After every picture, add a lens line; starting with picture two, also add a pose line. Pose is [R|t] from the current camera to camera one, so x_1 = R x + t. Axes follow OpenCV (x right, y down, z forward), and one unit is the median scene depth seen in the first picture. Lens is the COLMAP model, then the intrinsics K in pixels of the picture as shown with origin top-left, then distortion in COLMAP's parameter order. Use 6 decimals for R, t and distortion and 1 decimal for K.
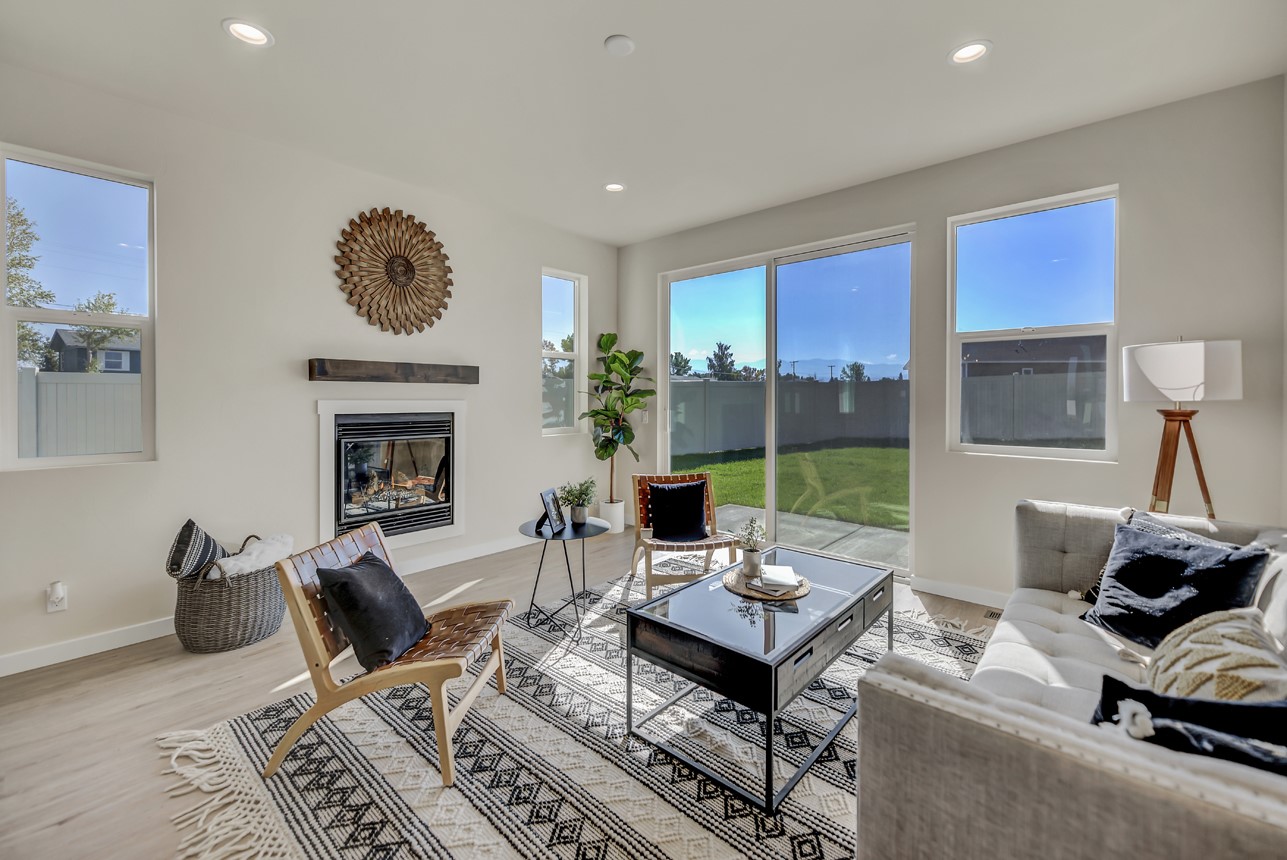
lens RADIAL K [[518.5, 0, 586.3], [0, 518.5, 402.3], [0, 0, 1]] dist [-0.012000, -0.000033]
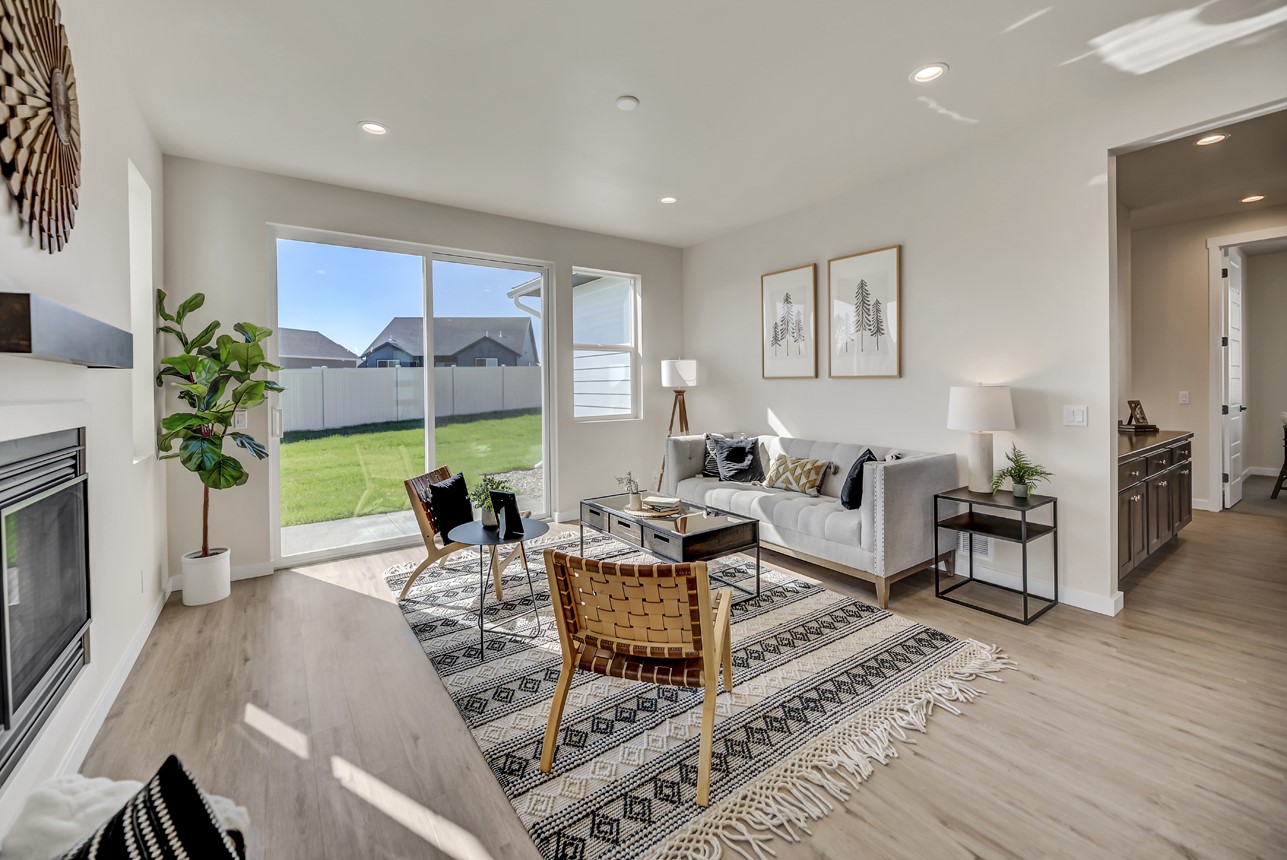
lens RADIAL K [[525.0, 0, 677.3], [0, 525.0, 386.5], [0, 0, 1]] dist [0.000263, -0.008040]
pose [[0.137582, -0.010536, 0.990434, -0.768815], [0.020012, 0.999769, 0.007855, -0.012985], [-0.990288, 0.018740, 0.137761, 0.476239]]
